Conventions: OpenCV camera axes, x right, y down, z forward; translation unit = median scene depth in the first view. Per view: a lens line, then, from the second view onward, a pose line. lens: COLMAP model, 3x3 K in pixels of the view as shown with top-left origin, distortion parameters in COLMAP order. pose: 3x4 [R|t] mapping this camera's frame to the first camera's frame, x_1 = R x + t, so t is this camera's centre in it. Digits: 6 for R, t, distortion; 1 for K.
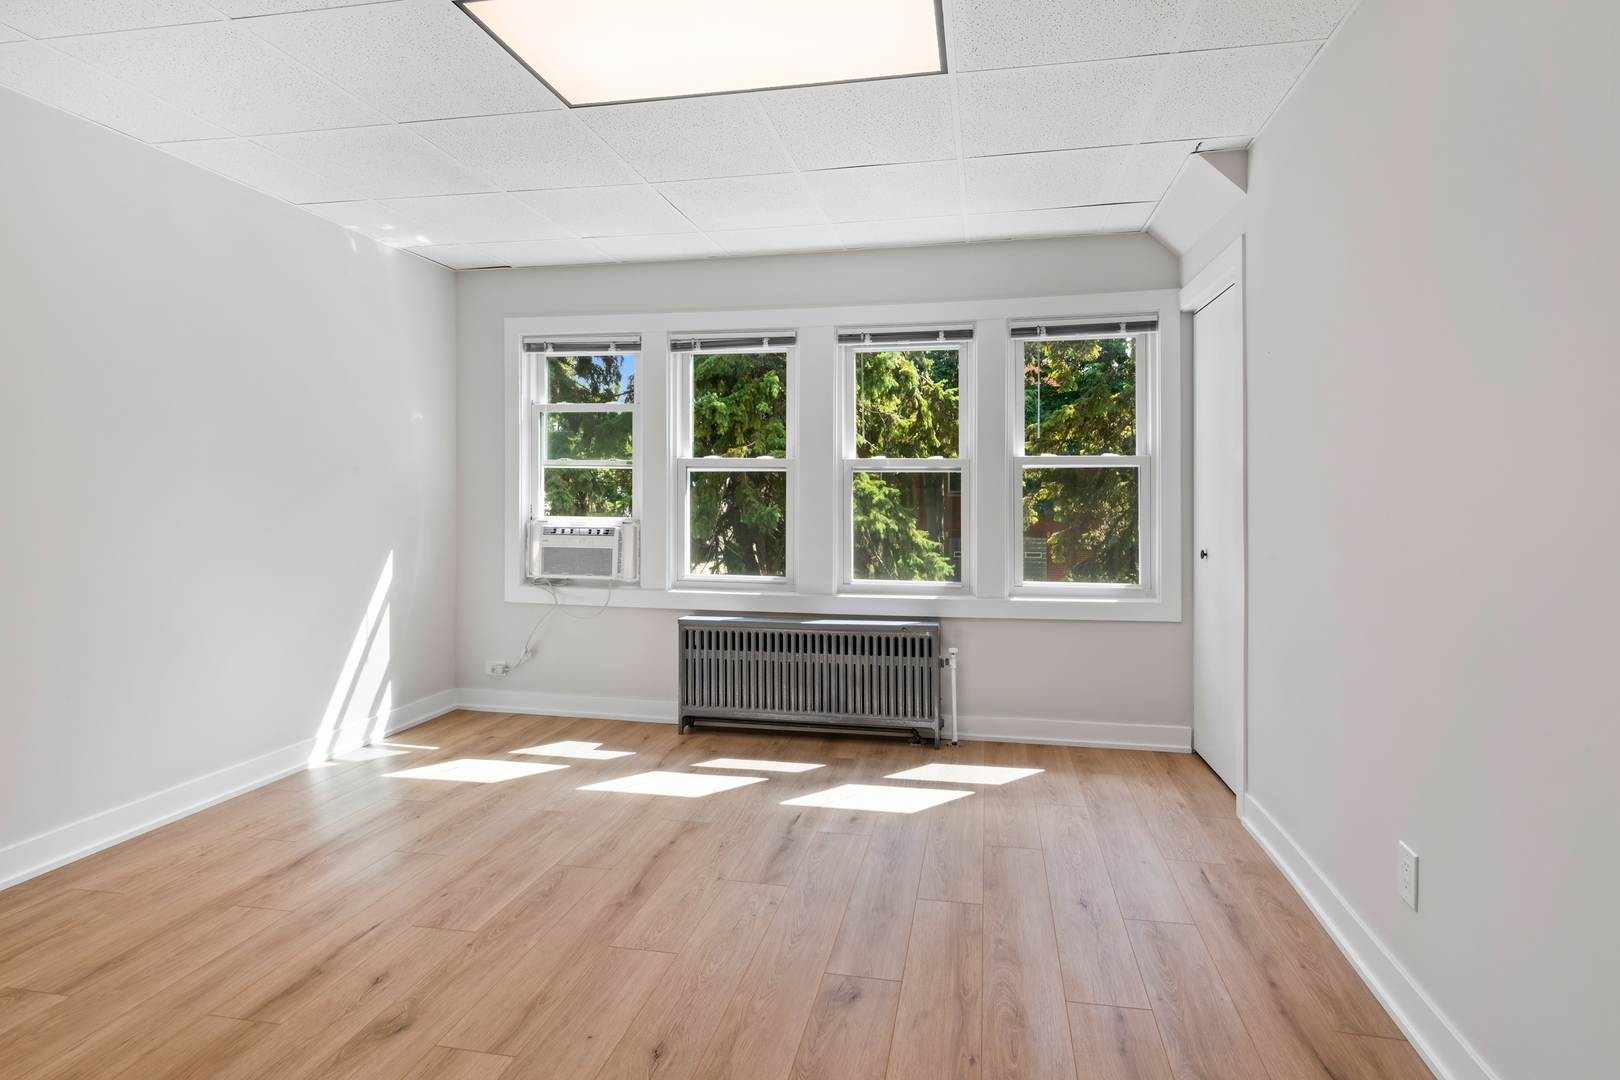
lens RADIAL K [[786.7, 0, 816.7], [0, 786.7, 499.1], [0, 0, 1]] dist [0.002405, 0.000656]
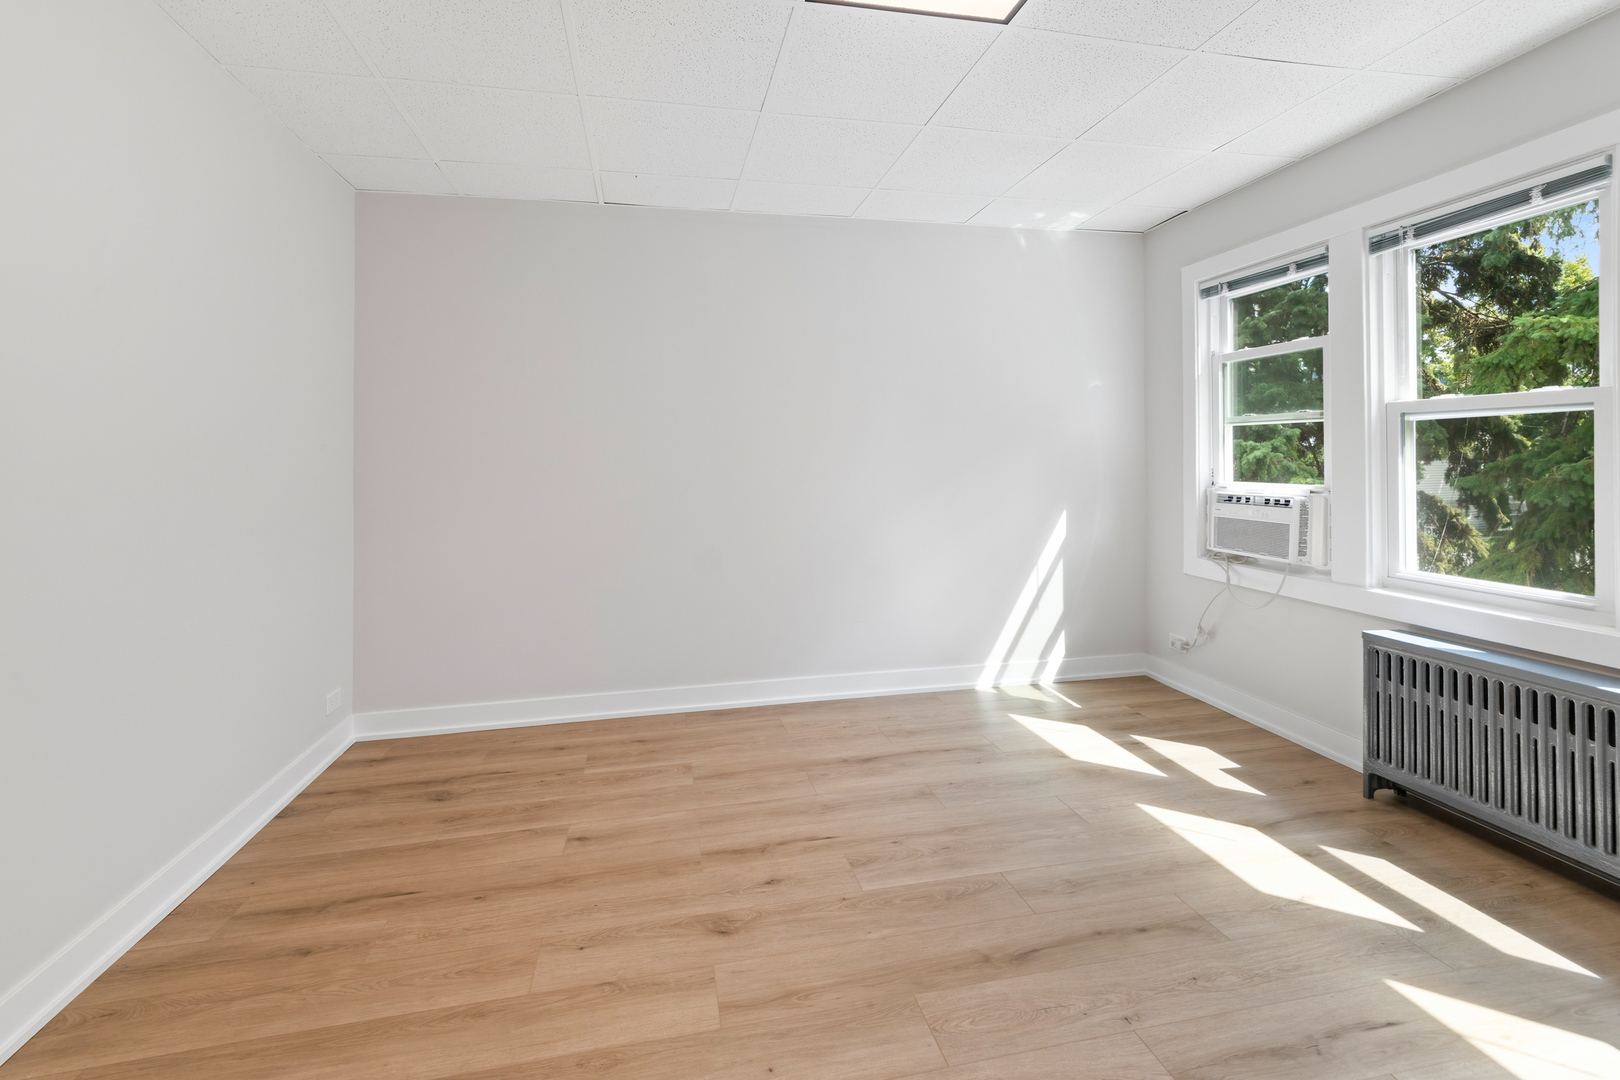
lens RADIAL K [[692.5, 0, 808.2], [0, 692.5, 455.9], [0, 0, 1]] dist [0.000677, -0.000084]
pose [[0.413190, -0.014367, -0.910531, 0.188493], [0.006926, 0.999896, -0.012634, 0.000096], [0.910618, -0.001086, 0.413247, 0.299529]]
